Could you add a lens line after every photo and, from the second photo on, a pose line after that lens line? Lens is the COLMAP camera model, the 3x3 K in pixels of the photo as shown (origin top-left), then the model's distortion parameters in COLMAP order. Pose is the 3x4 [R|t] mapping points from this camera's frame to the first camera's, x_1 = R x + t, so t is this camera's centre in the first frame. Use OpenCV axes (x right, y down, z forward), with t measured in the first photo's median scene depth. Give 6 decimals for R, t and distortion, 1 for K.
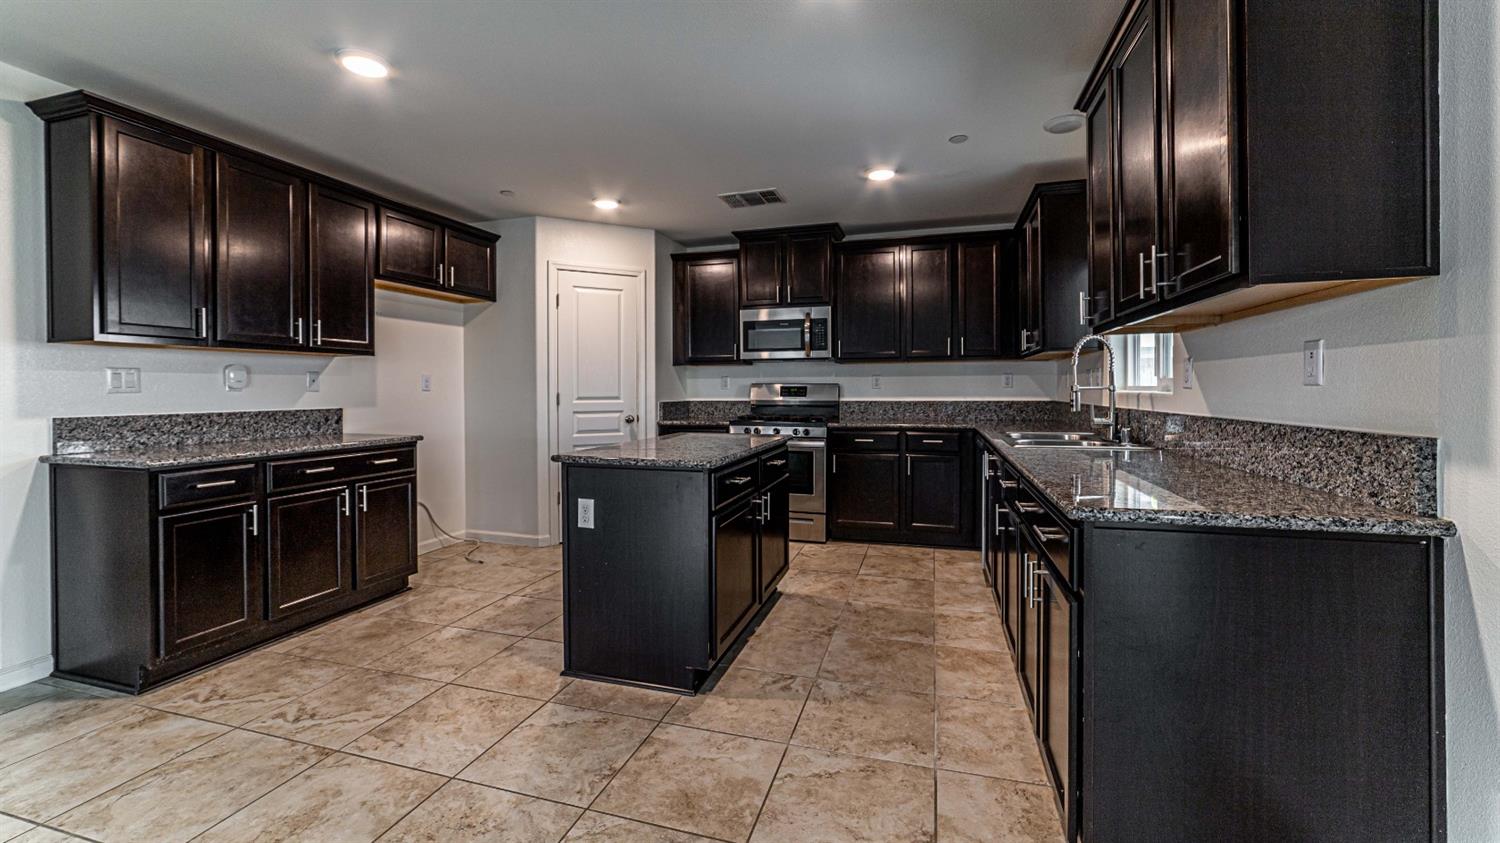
lens RADIAL K [[591.1, 0, 756.8], [0, 591.1, 391.0], [0, 0, 1]] dist [-0.023256, 0.008537]
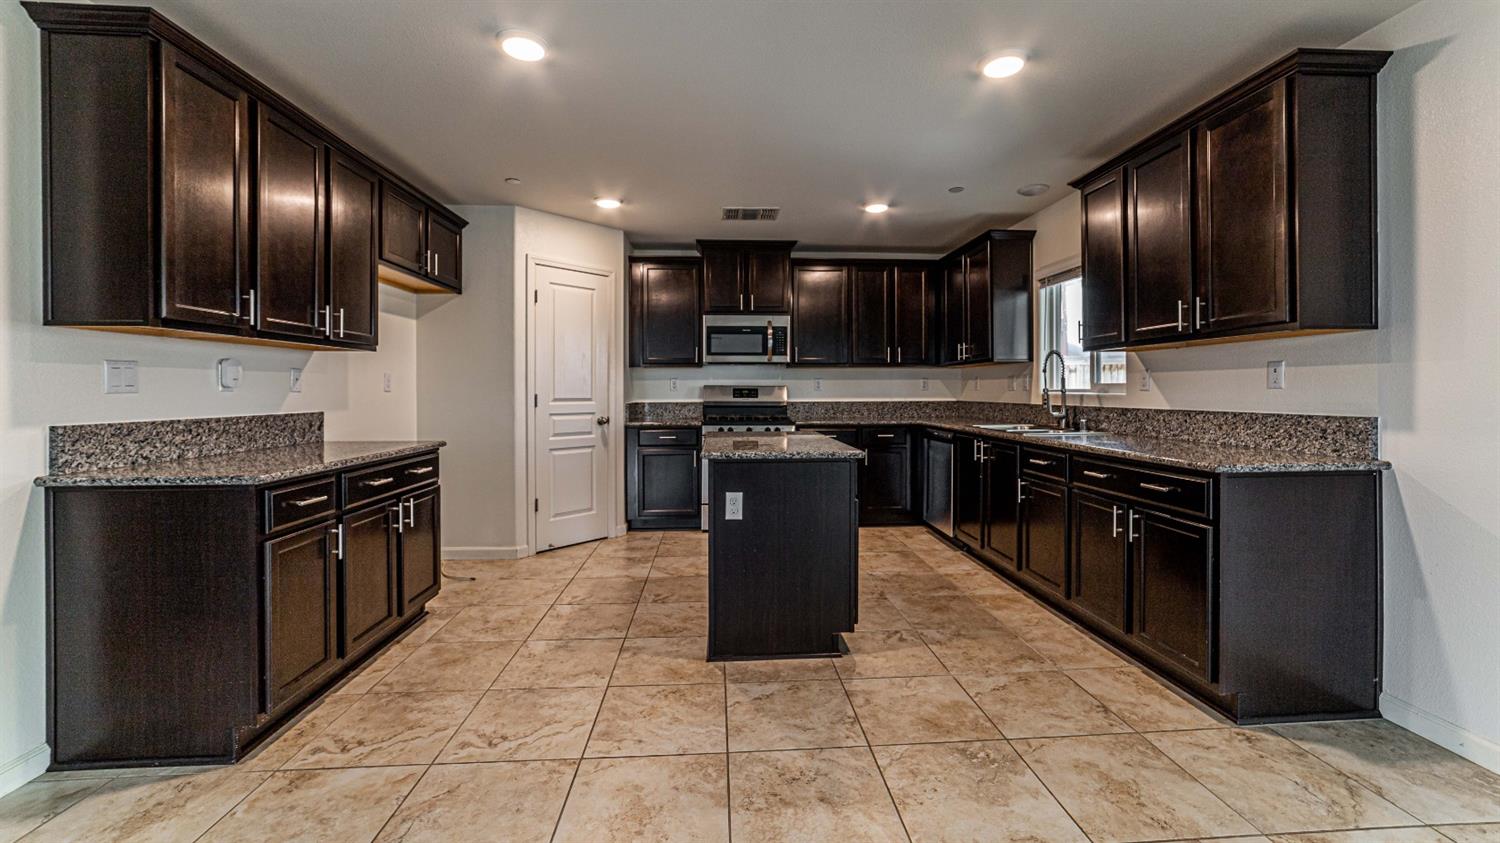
lens RADIAL K [[591.1, 0, 756.8], [0, 591.1, 391.0], [0, 0, 1]] dist [-0.023256, 0.008537]
pose [[0.936740, 0.002450, 0.350017, -0.538192], [-0.001013, 0.999990, -0.004289, 0.002949], [-0.350024, 0.003663, 0.936734, -0.017797]]
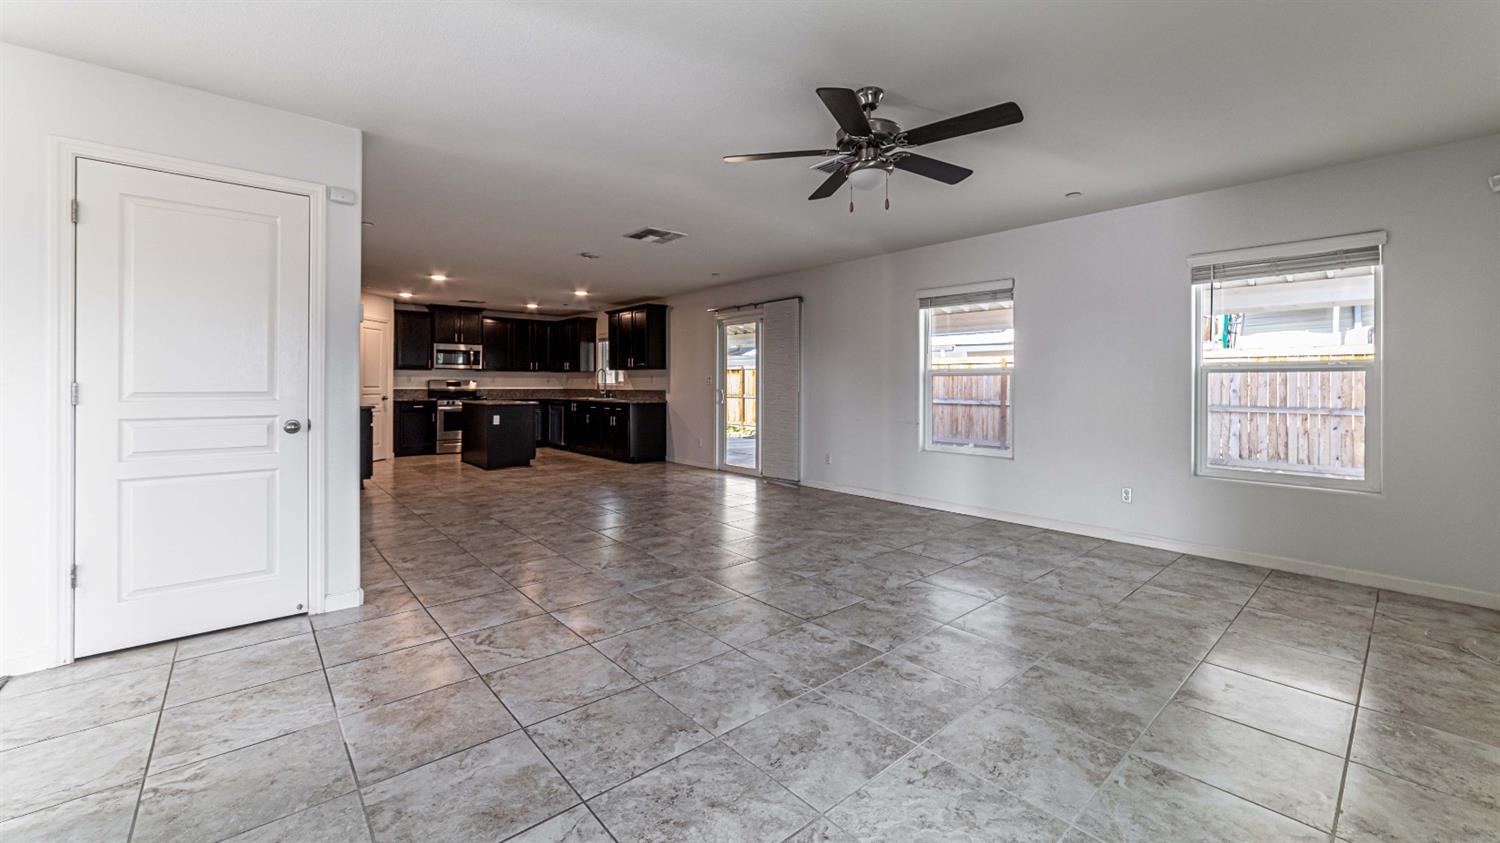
lens RADIAL K [[591.1, 0, 756.8], [0, 591.1, 391.0], [0, 0, 1]] dist [-0.023256, 0.008537]
pose [[0.530677, -0.000816, 0.847574, -2.000343], [-0.004873, 0.999980, 0.004013, 0.020441], [-0.847560, -0.006260, 0.530663, -1.730277]]
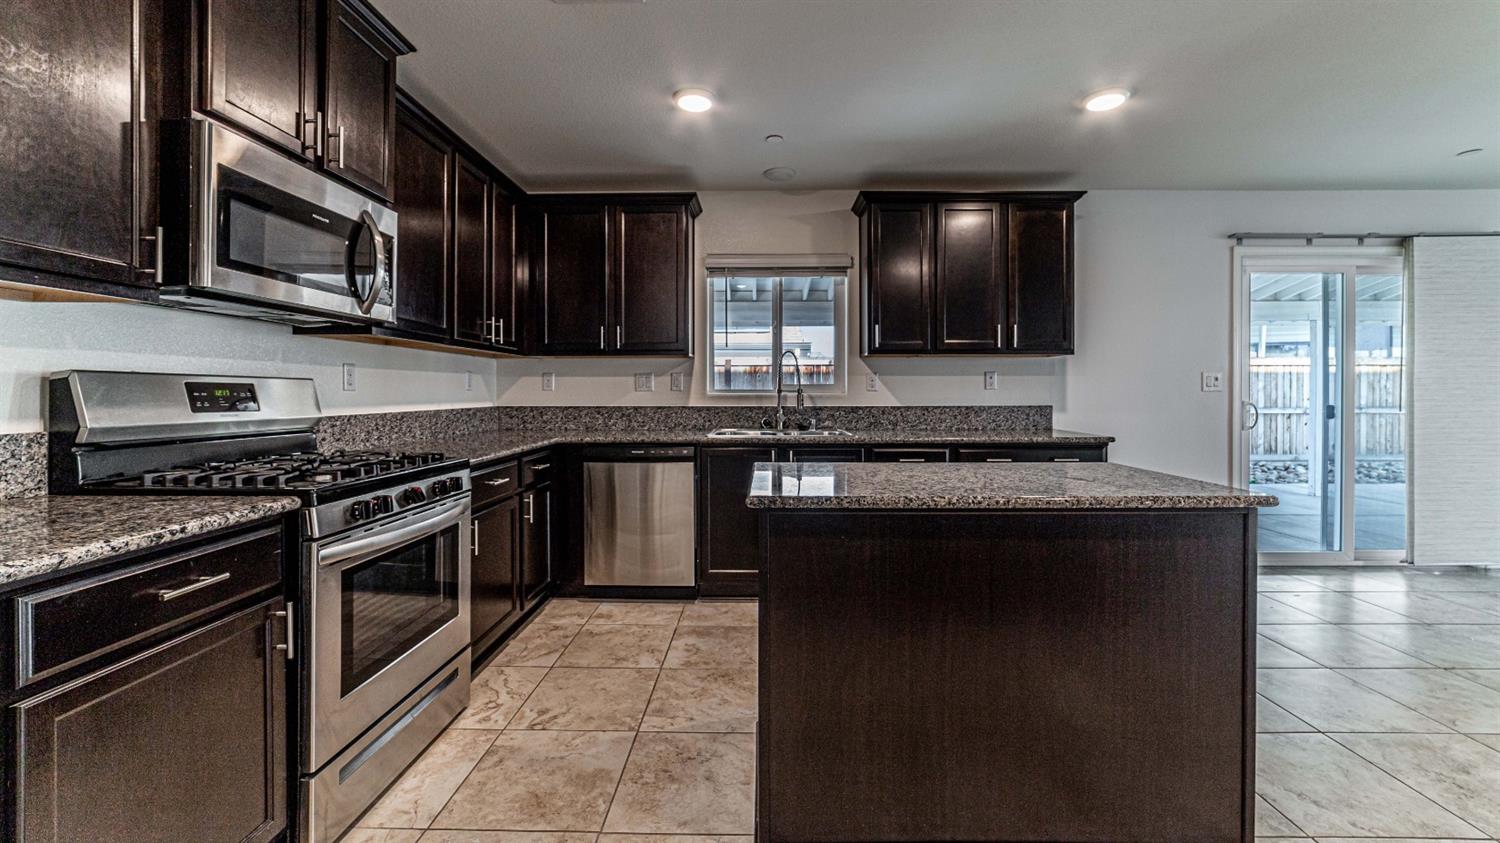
lens RADIAL K [[591.1, 0, 756.8], [0, 591.1, 391.0], [0, 0, 1]] dist [-0.023256, 0.008537]
pose [[-0.270999, 0.005700, 0.962563, -0.670863], [0.005121, 0.999977, -0.004479, 0.001268], [-0.962566, 0.003716, -0.271022, 1.440903]]
